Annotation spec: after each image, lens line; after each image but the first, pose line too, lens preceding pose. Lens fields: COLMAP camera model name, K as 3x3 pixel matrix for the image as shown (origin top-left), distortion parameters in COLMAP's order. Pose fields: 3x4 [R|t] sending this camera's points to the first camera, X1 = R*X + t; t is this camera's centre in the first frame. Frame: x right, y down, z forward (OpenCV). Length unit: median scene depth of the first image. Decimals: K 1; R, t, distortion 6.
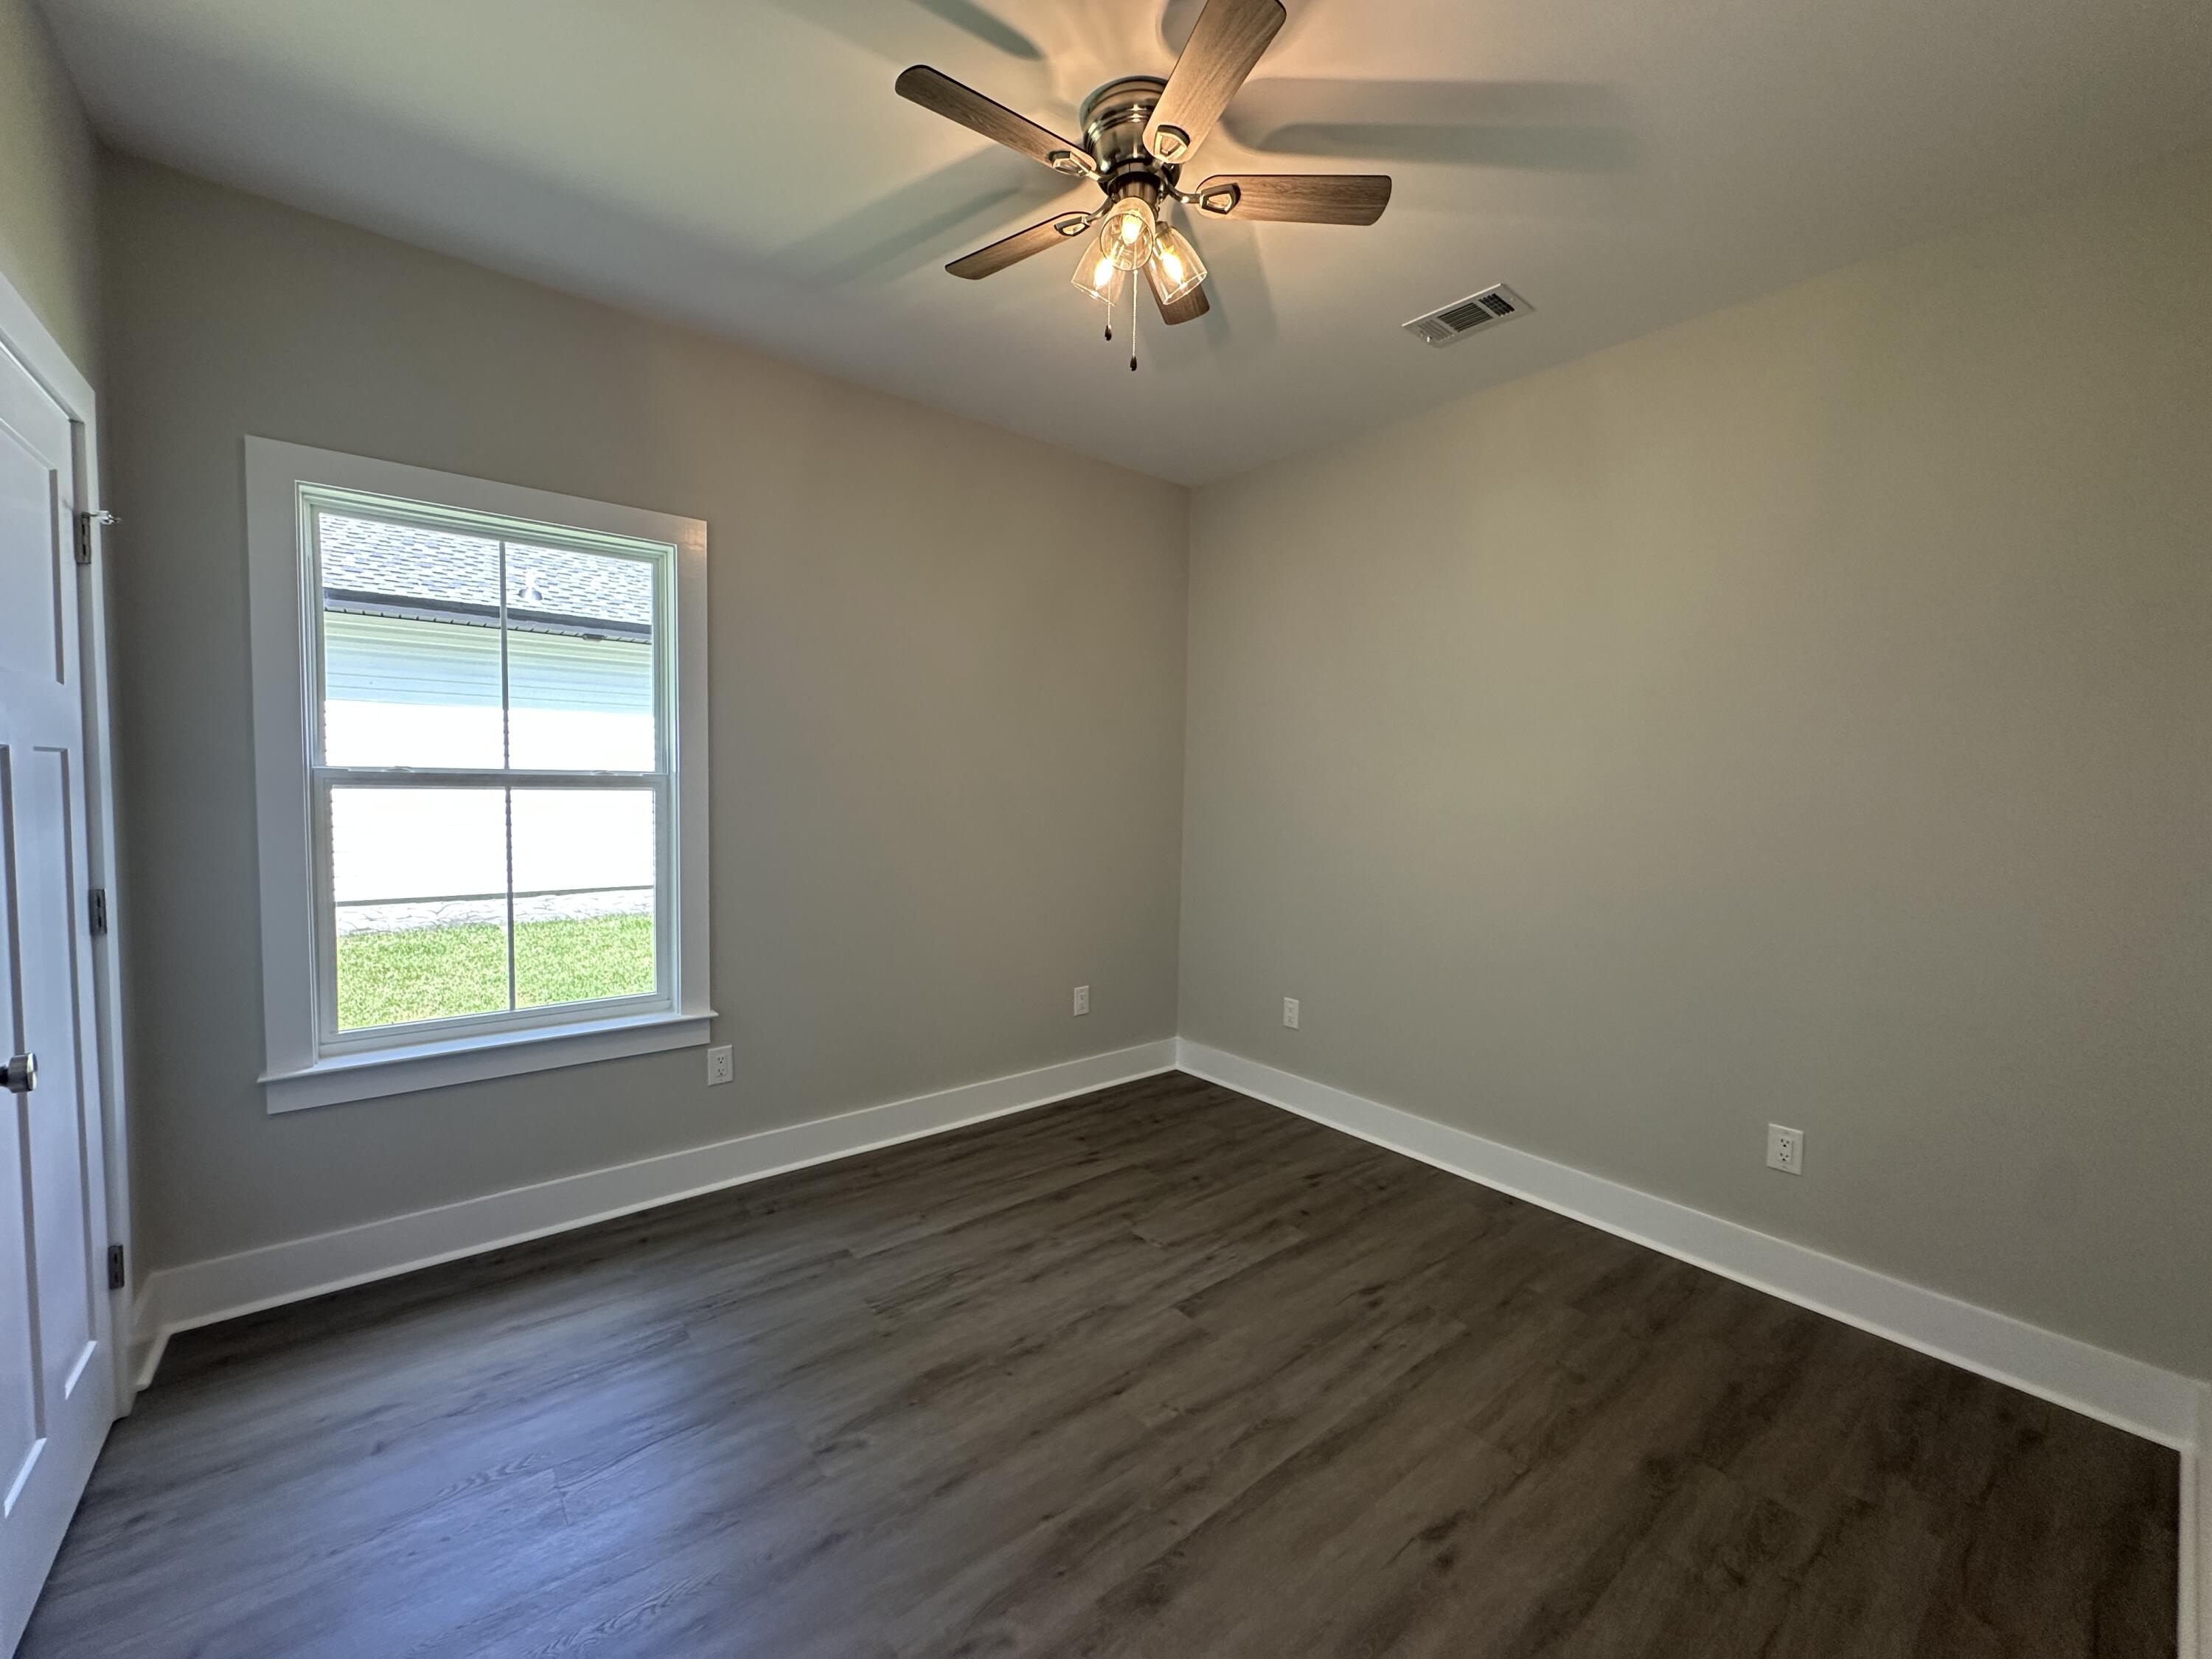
lens RADIAL K [[882.4, 0, 1103.2], [0, 882.4, 828.5], [0, 0, 1]] dist [0.001830, 0.000413]
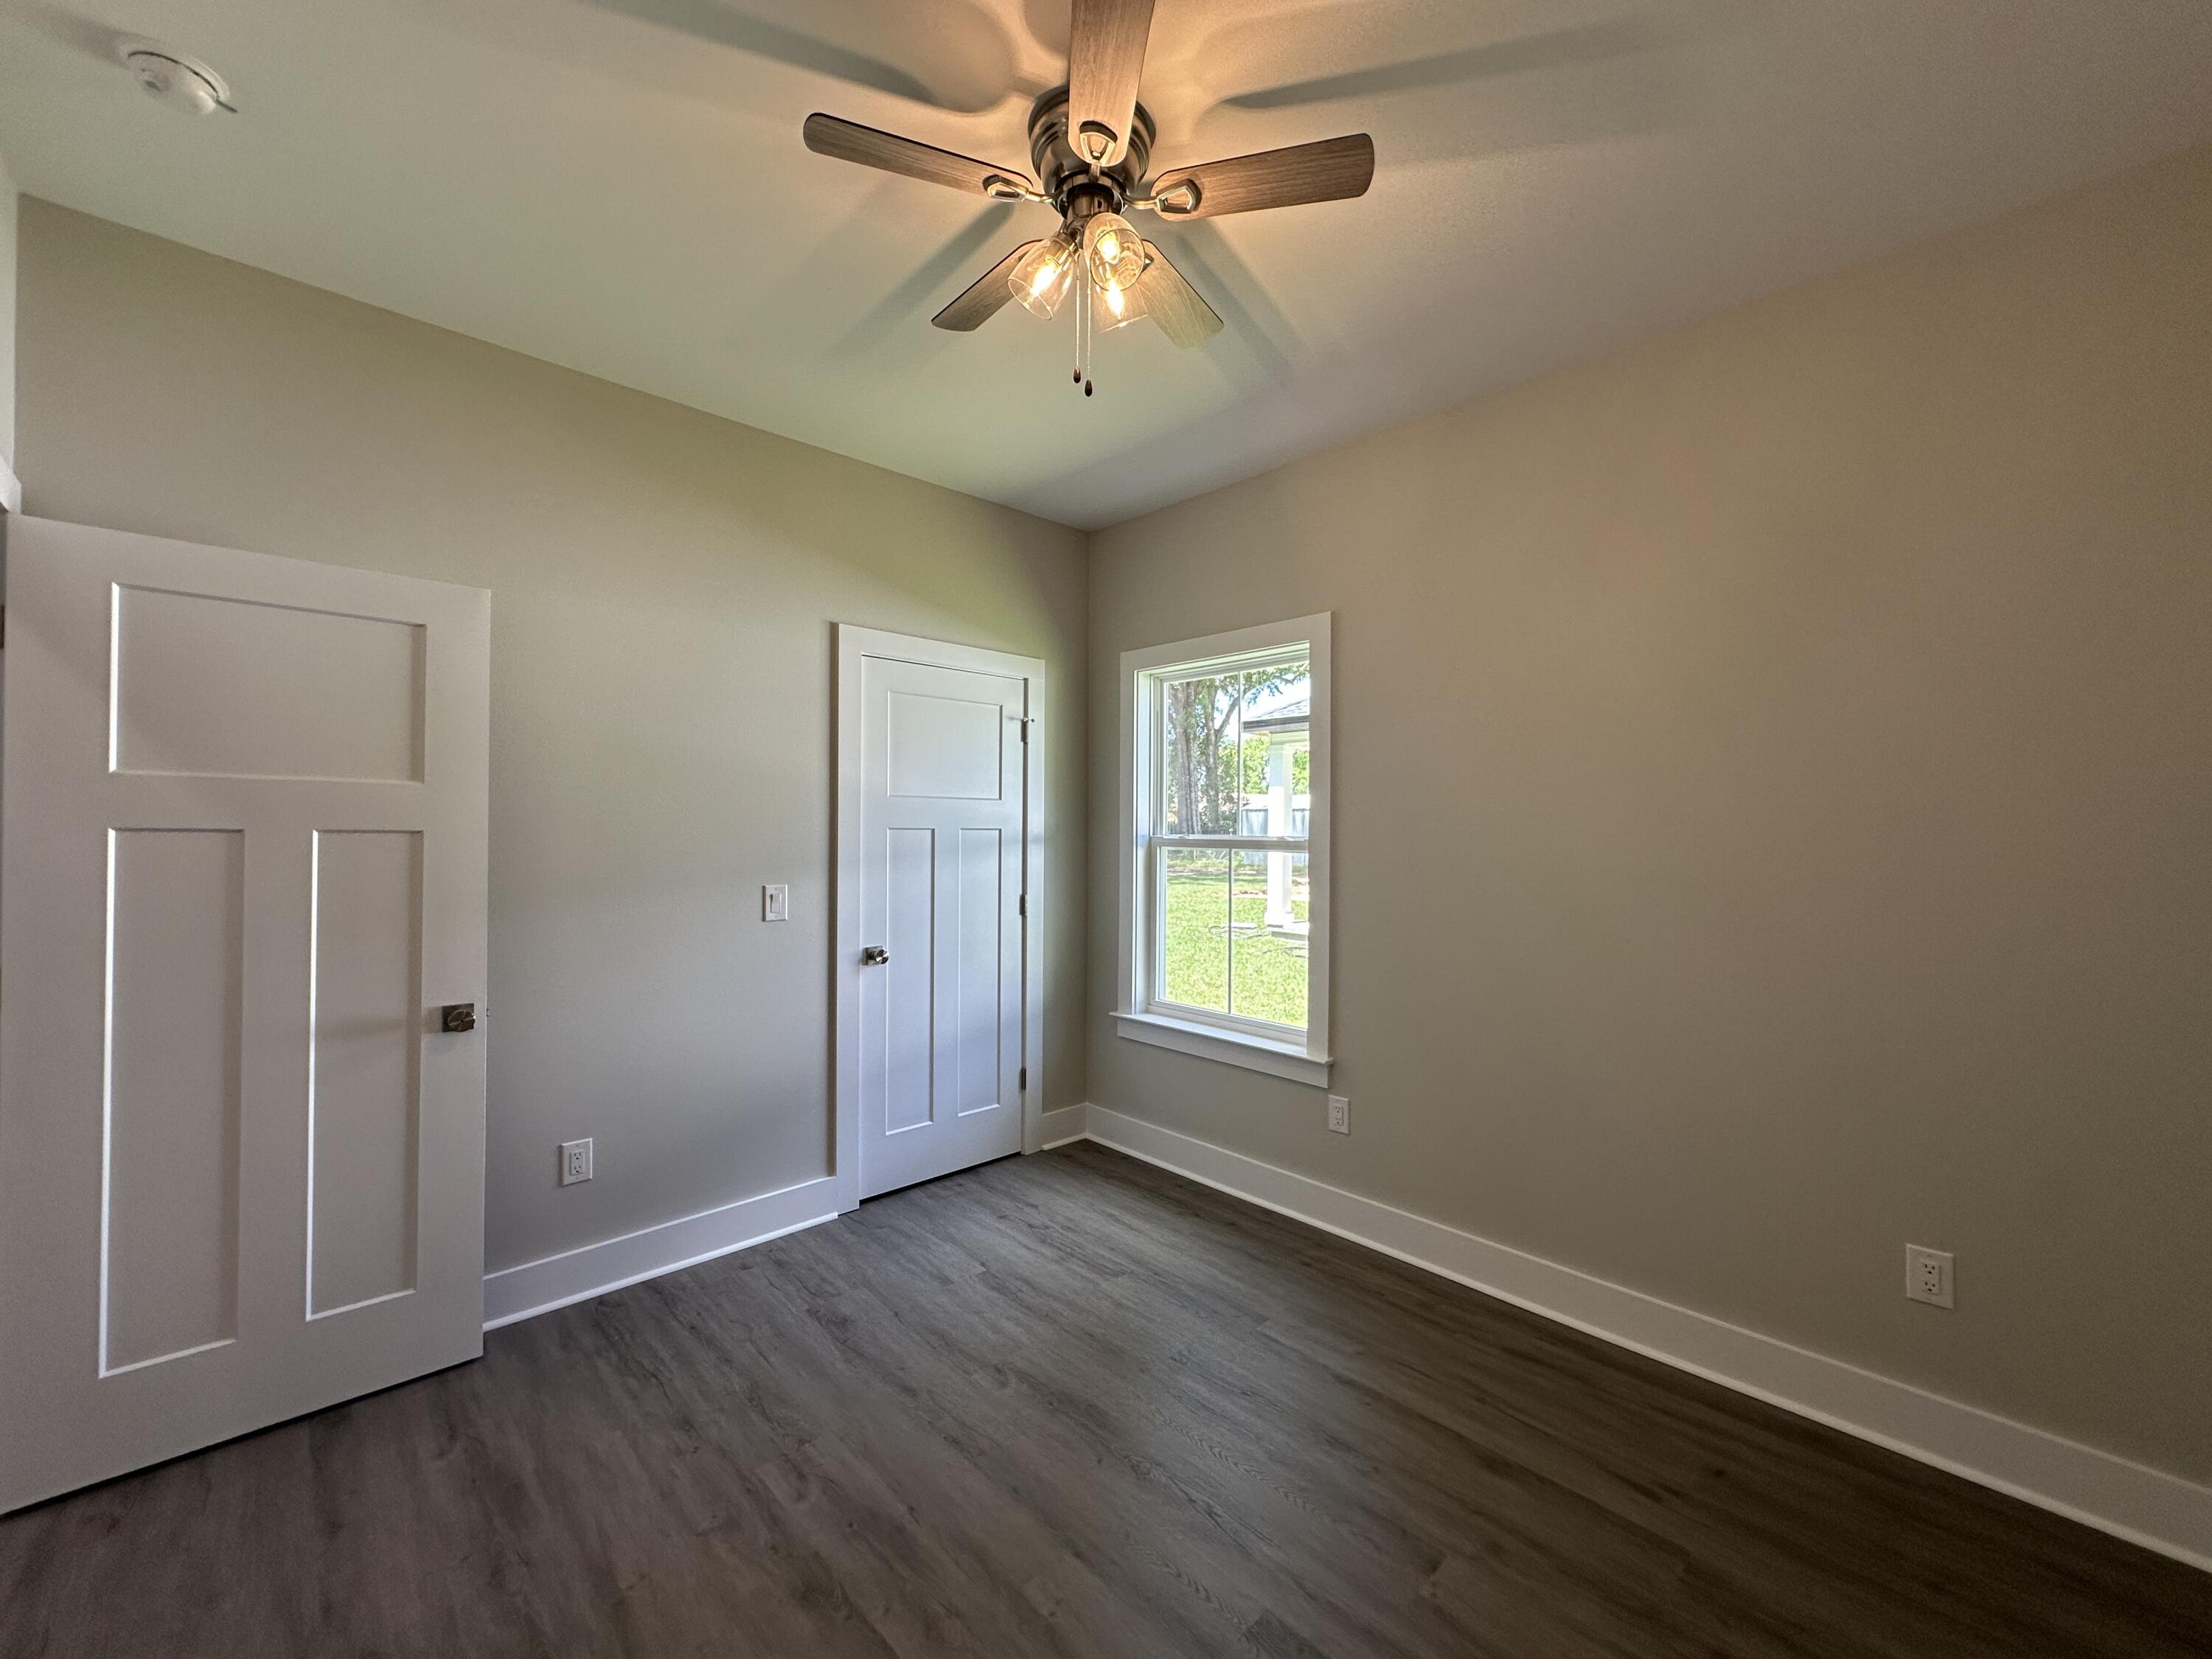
lens RADIAL K [[894.1, 0, 1115.3], [0, 894.1, 831.3], [0, 0, 1]] dist [0.000386, 0.000204]
pose [[0.071767, -0.017187, -0.997273, 0.781017], [-0.057100, 0.998141, -0.021311, -0.037751], [0.995786, 0.058473, 0.070652, 0.815516]]
